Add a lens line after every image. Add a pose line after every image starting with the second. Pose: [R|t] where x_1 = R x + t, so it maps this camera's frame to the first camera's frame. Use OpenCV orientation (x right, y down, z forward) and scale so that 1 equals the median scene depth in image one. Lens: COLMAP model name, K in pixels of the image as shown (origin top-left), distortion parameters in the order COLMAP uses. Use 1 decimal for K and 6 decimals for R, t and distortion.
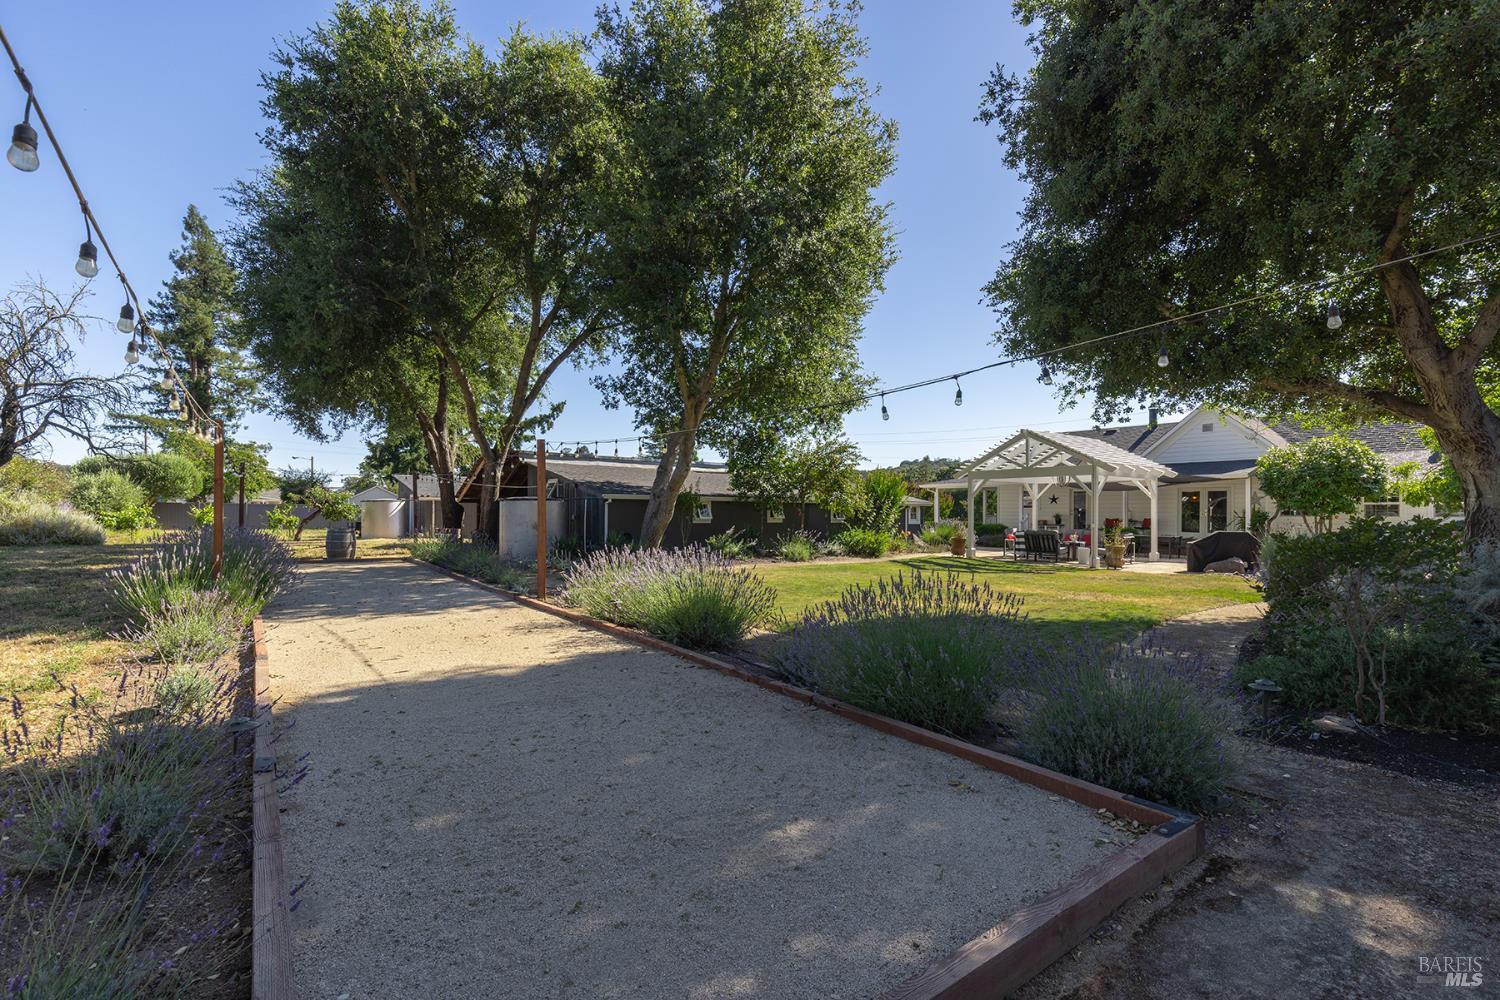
lens RADIAL K [[674.2, 0, 751.7], [0, 674.2, 505.6], [0, 0, 1]] dist [0.007018, -0.001004]
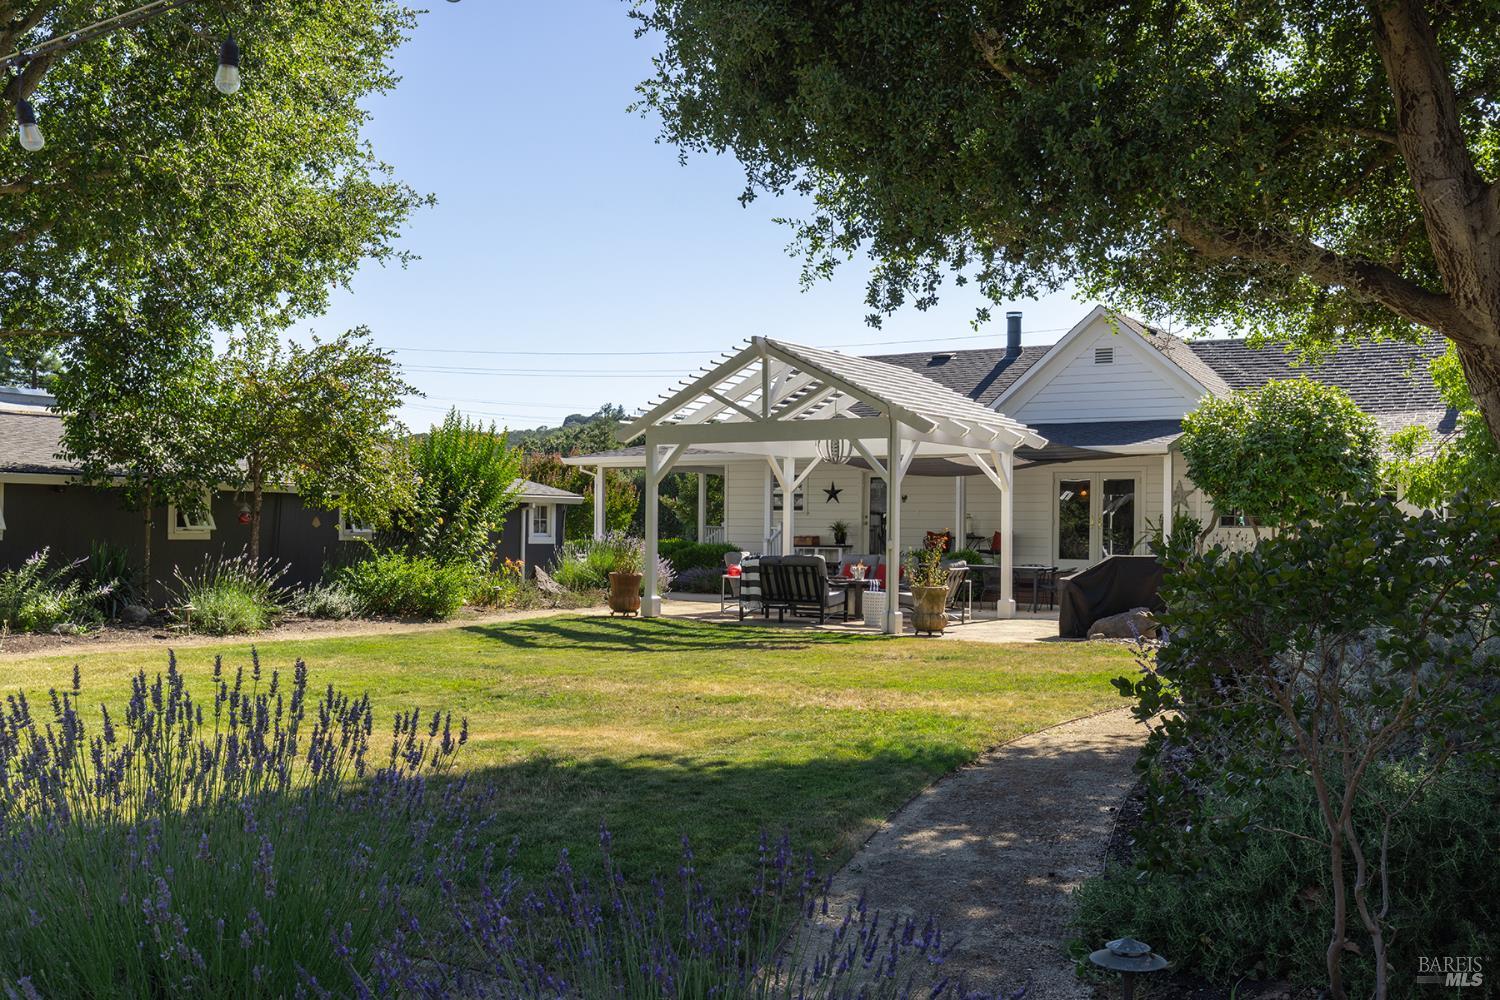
lens RADIAL K [[1422.1, 0, 752.7], [0, 1422.1, 511.1], [0, 0, 1]] dist [0.000669, 0.000000]
pose [[0.942739, 0.007209, 0.333452, 0.084052], [-0.007158, 0.999973, -0.001381, 0.008037], [-0.333453, -0.001085, 0.942766, 0.093618]]
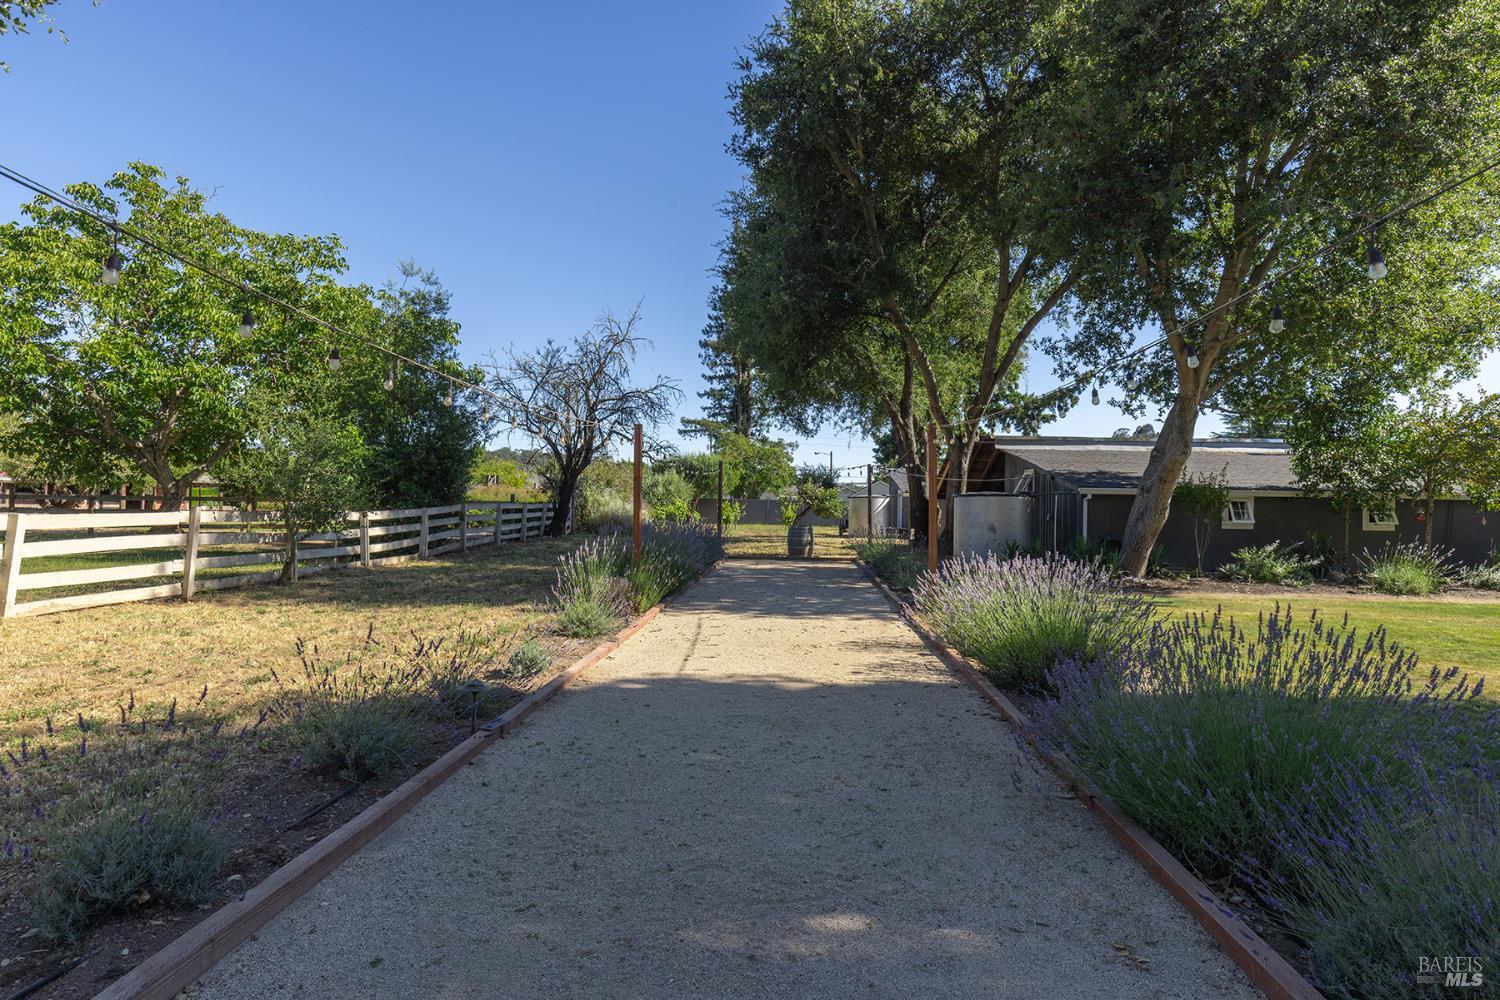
lens RADIAL K [[838.6, 0, 772.6], [0, 838.6, 503.2], [0, 0, 1]] dist [0.002424, 0.002308]
pose [[0.772718, 0.004038, -0.634737, 0.116081], [-0.003831, 0.999991, 0.001698, -0.000011], [0.634738, 0.001120, 0.772727, 0.041118]]
